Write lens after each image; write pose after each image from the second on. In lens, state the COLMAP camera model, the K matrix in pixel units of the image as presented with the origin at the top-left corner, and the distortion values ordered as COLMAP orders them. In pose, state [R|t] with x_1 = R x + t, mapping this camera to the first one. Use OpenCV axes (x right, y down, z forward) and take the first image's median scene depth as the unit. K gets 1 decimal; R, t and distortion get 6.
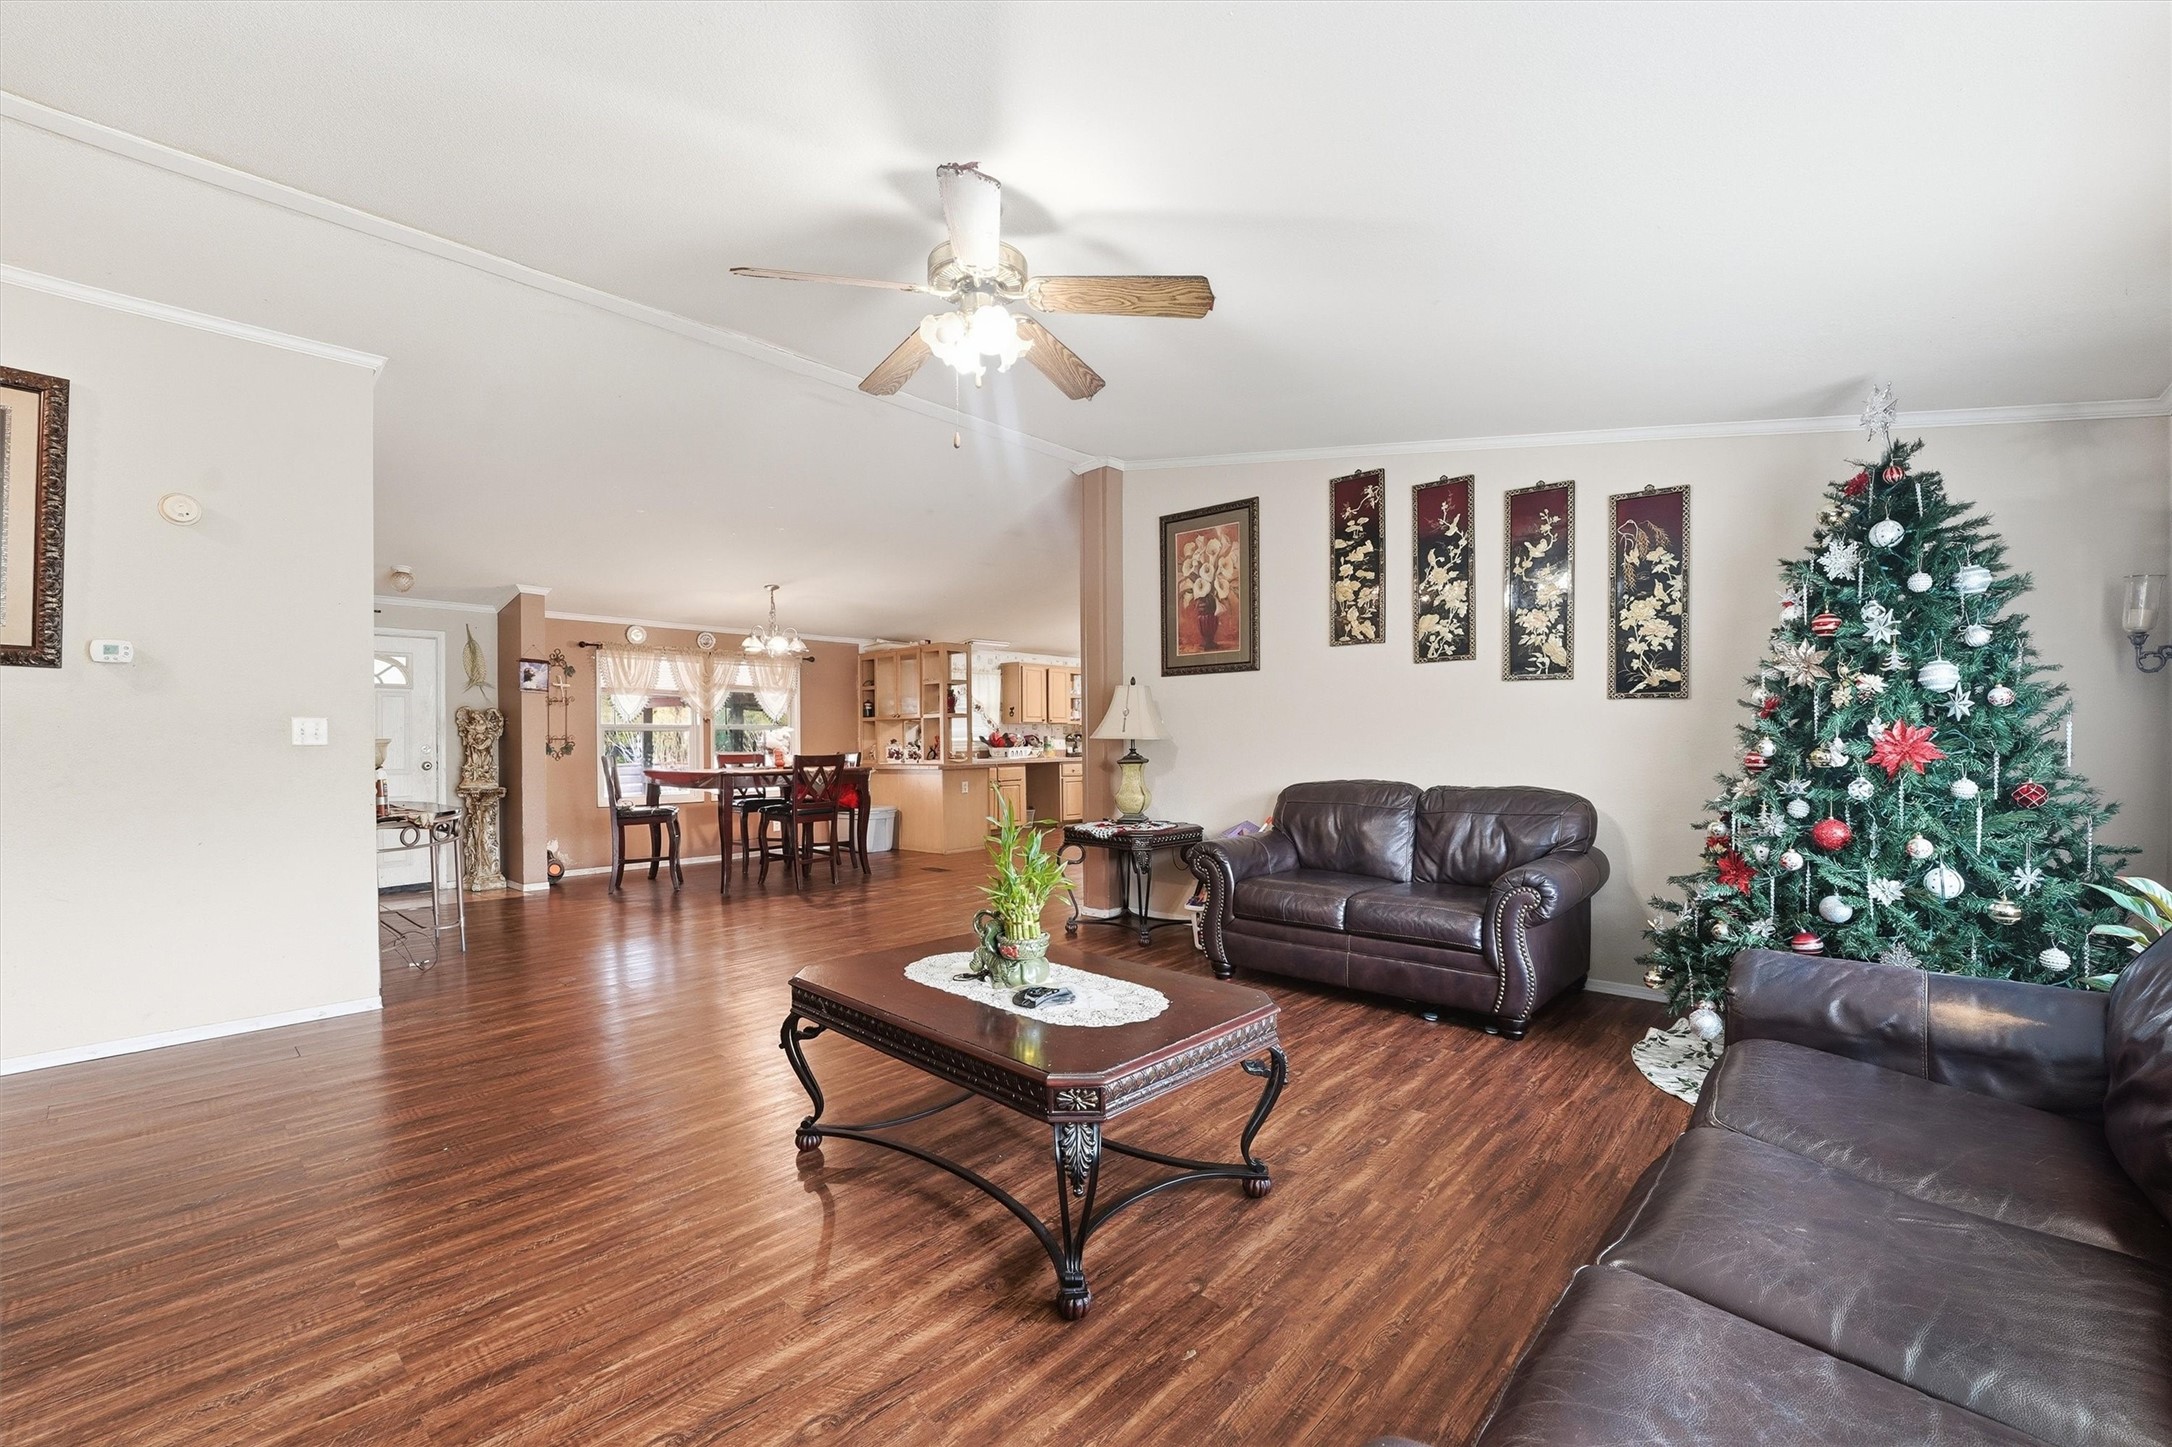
lens RADIAL K [[903.7, 0, 1076.6], [0, 903.7, 743.9], [0, 0, 1]] dist [-0.000194, -0.000340]
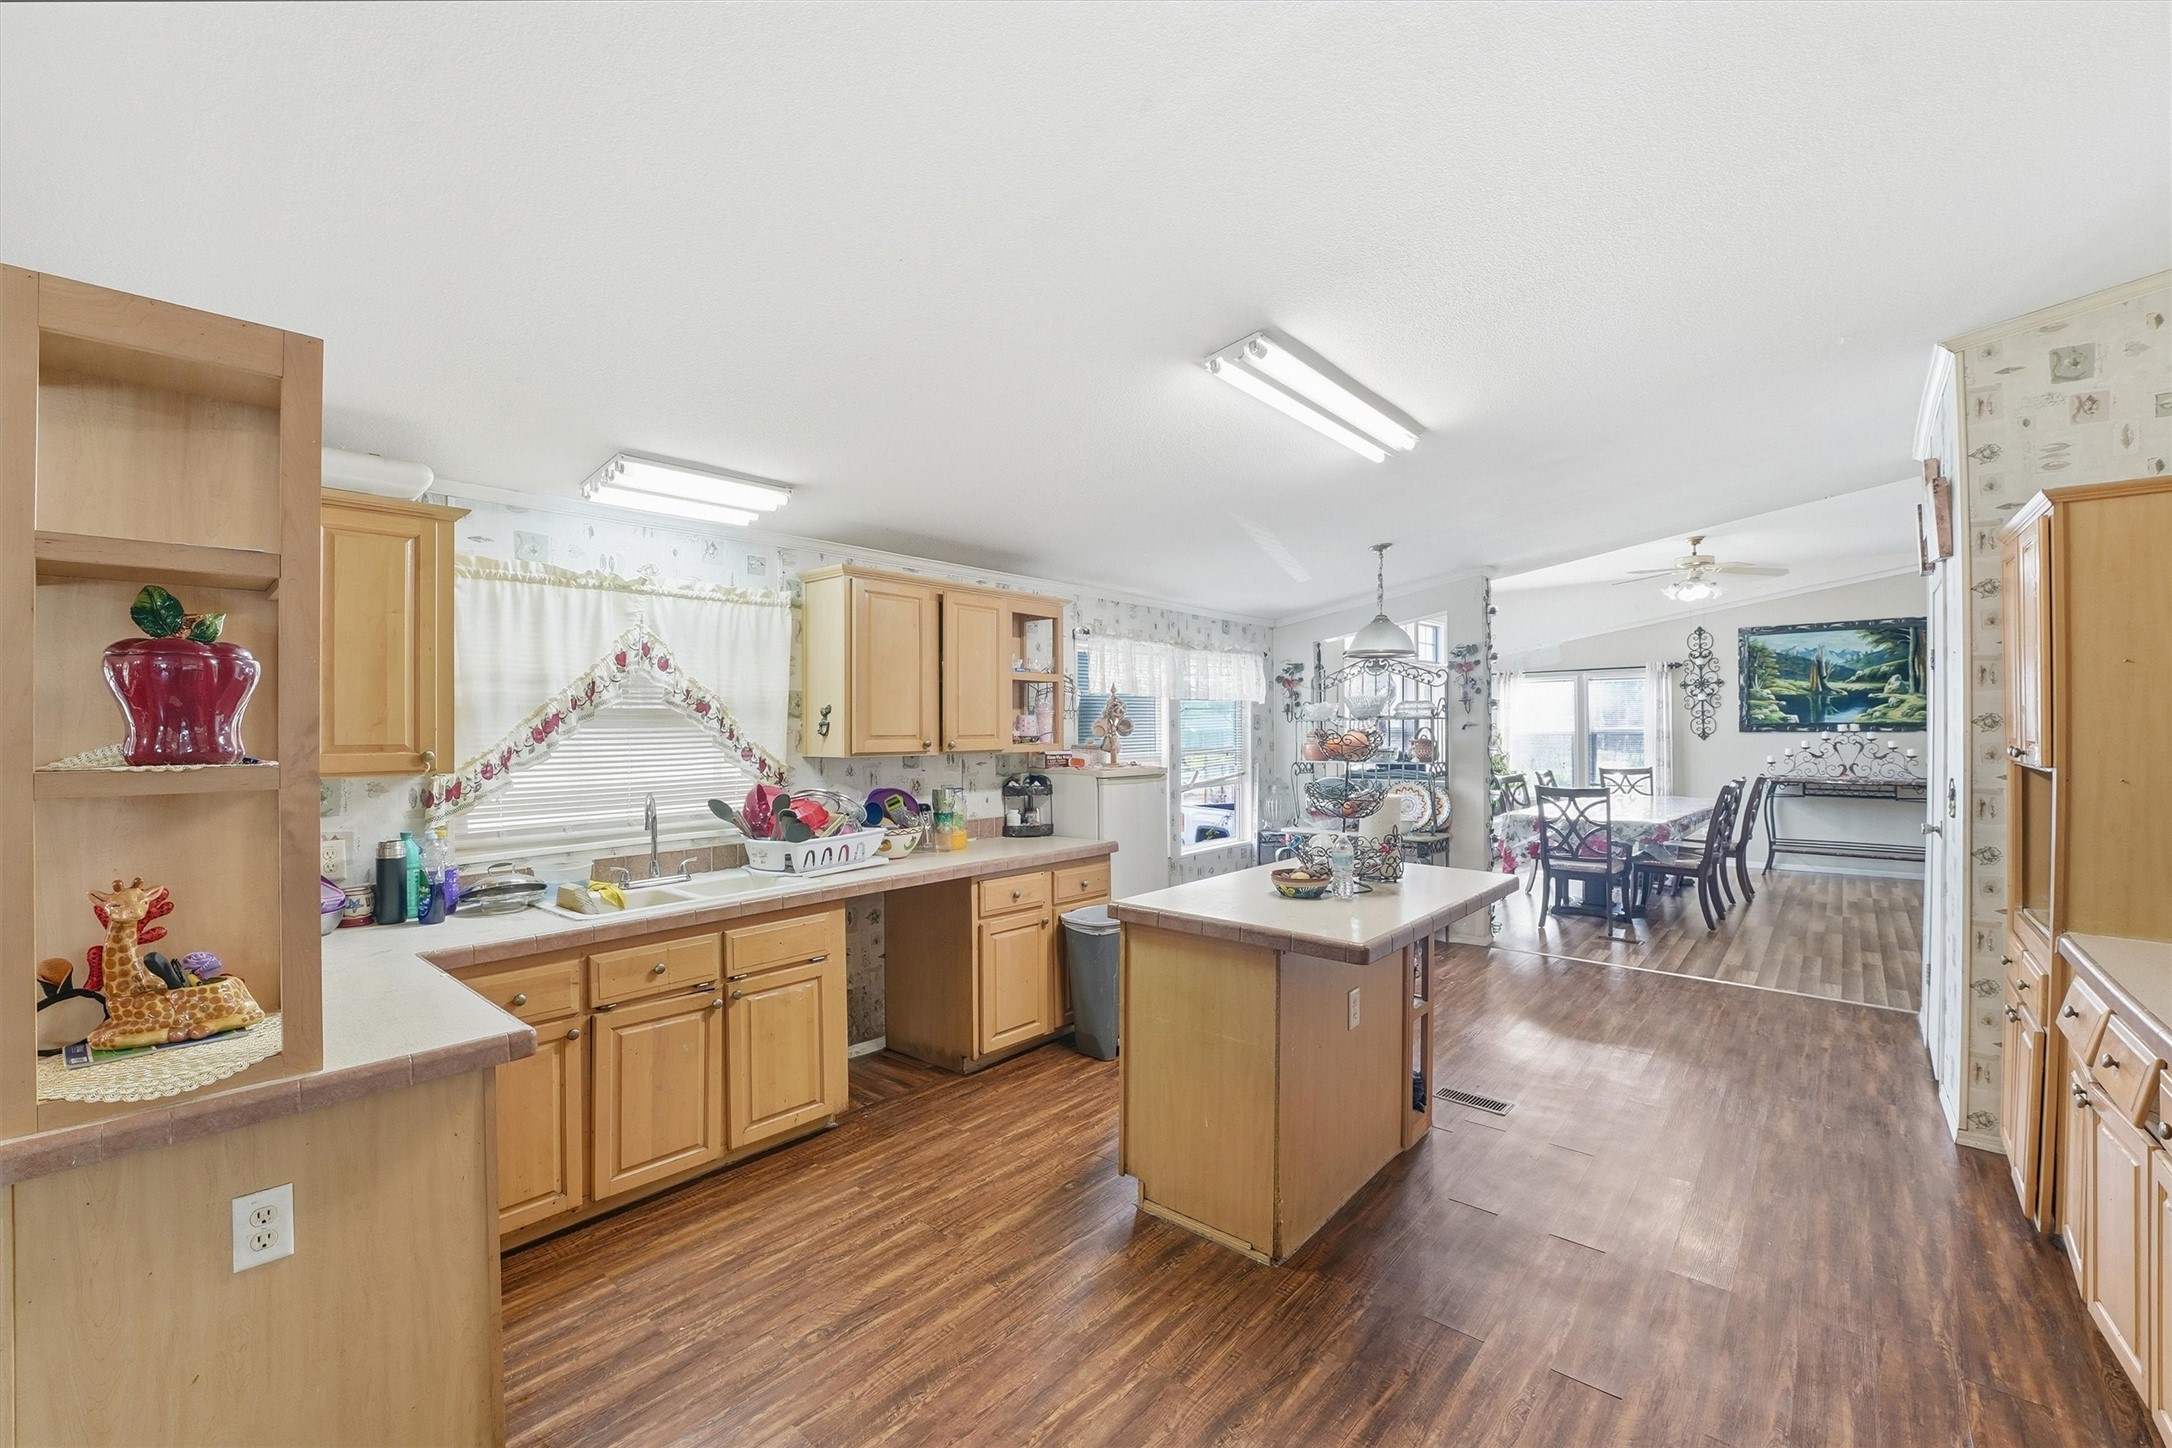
lens RADIAL K [[903.7, 0, 1089.5], [0, 903.7, 721.8], [0, 0, 1]] dist [-0.000194, -0.000340]
pose [[0.999542, 0.003113, 0.030104, 0.019989], [-0.002717, 0.999909, -0.013180, -0.046671], [-0.030142, 0.013092, 0.999460, 1.007186]]
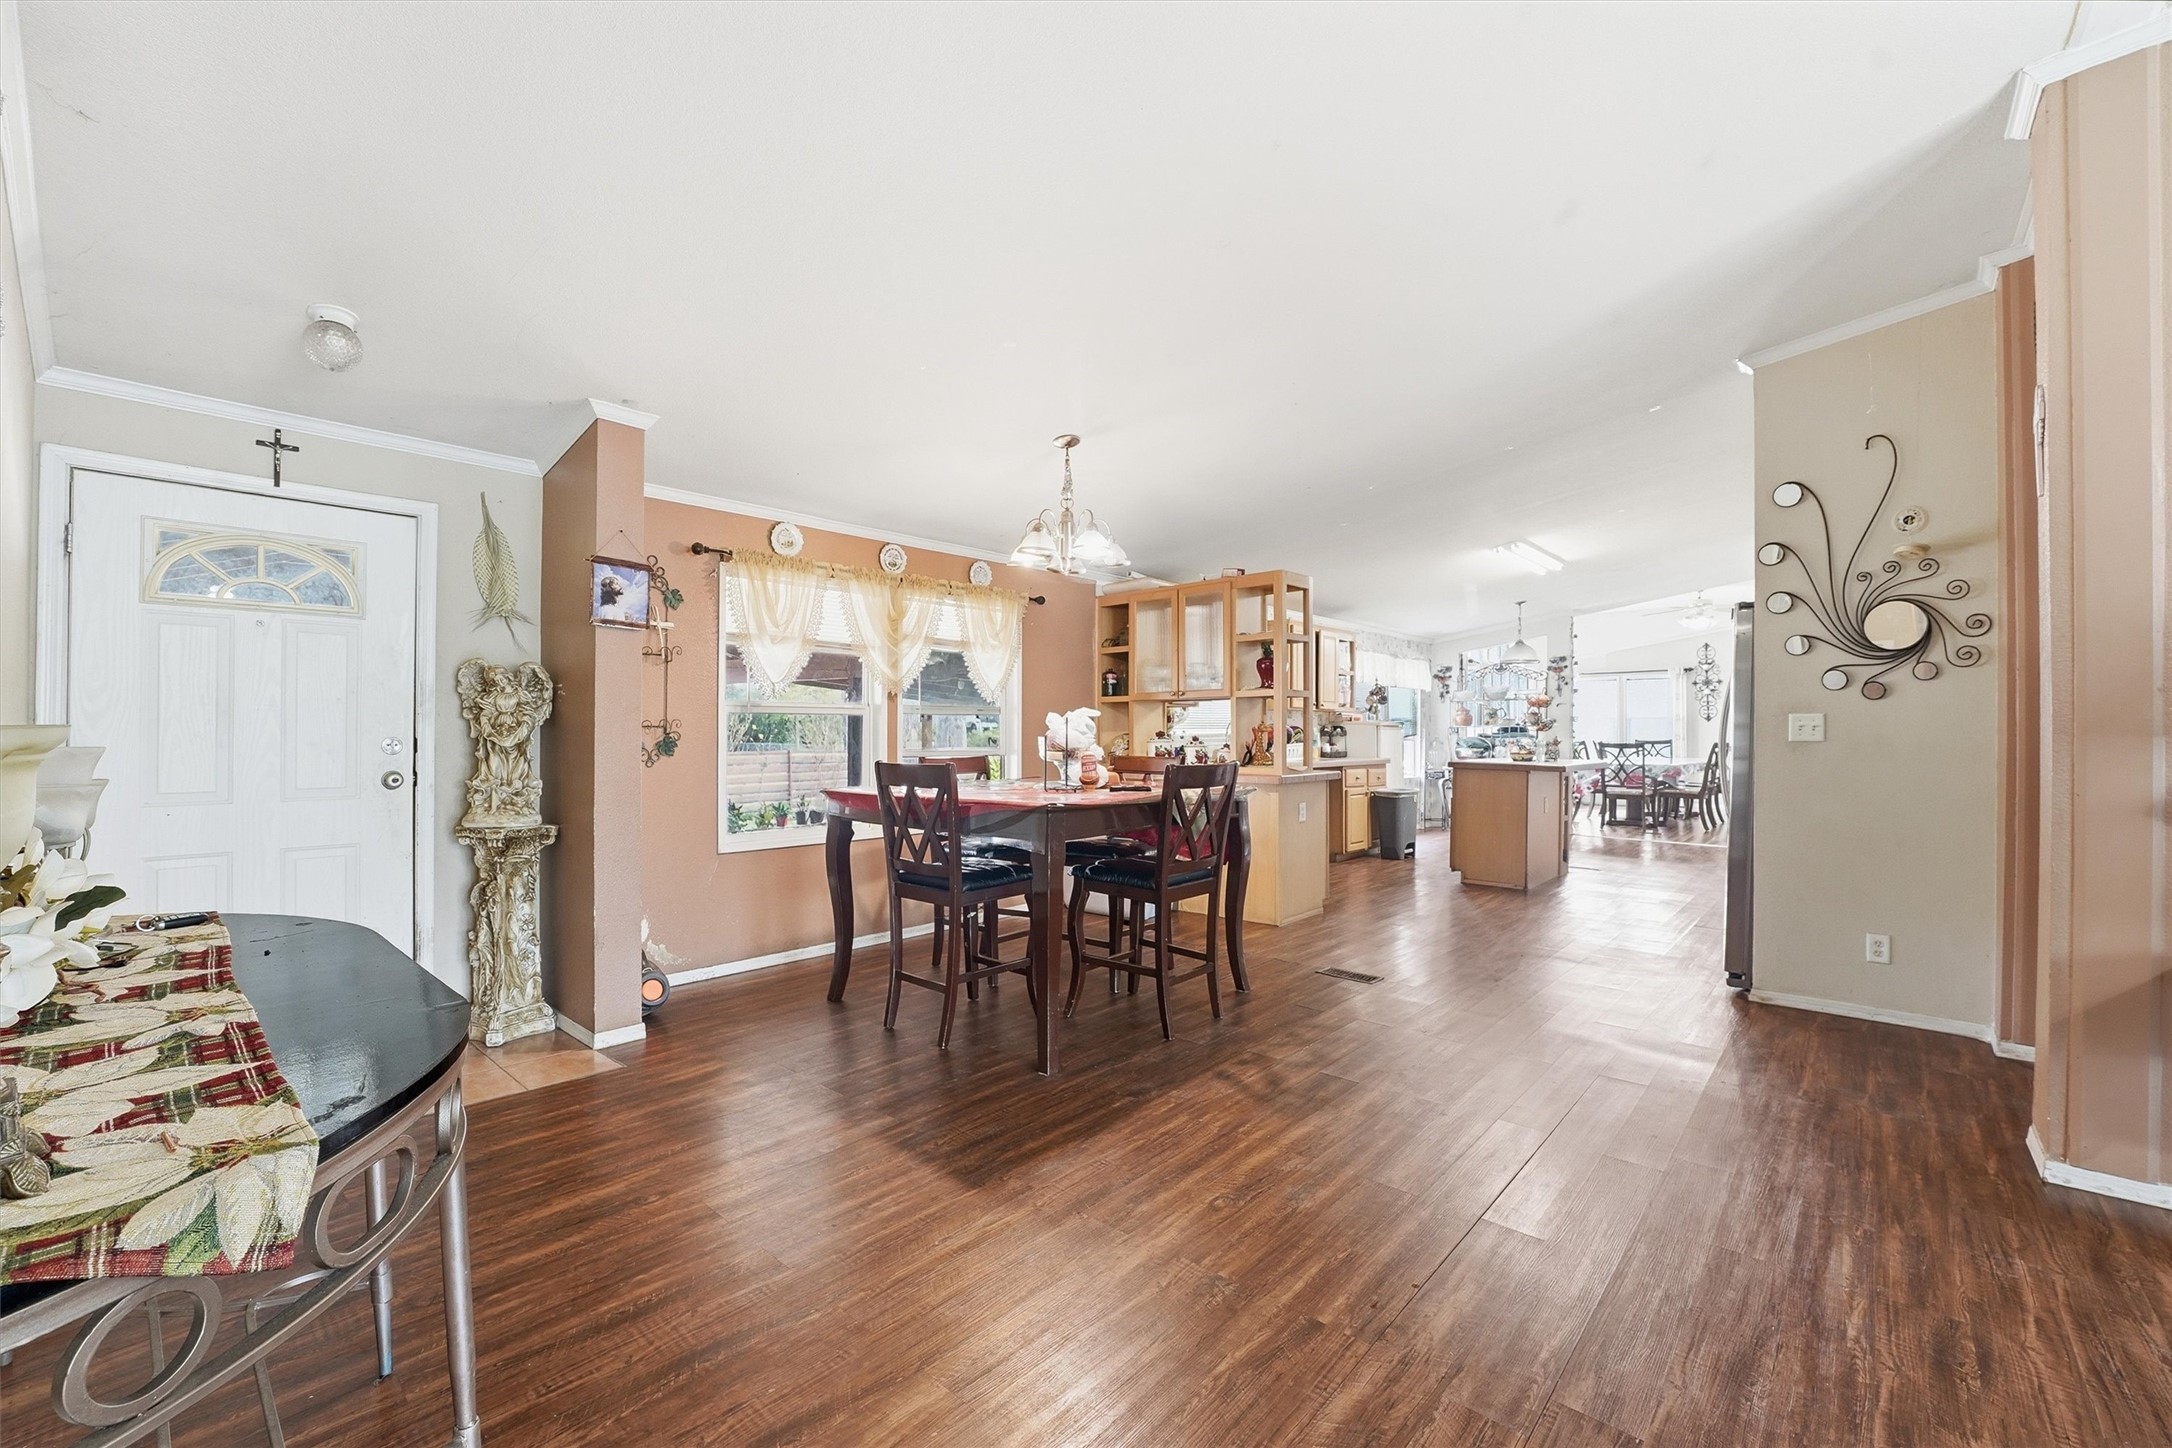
lens RADIAL K [[903.7, 0, 1087.6], [0, 903.7, 726.2], [0, 0, 1]] dist [-0.000194, -0.000340]
pose [[0.999894, 0.009935, 0.010621, -0.327764], [-0.009827, 0.999900, -0.010149, -0.002720], [-0.010721, 0.010044, 0.999892, 0.475240]]
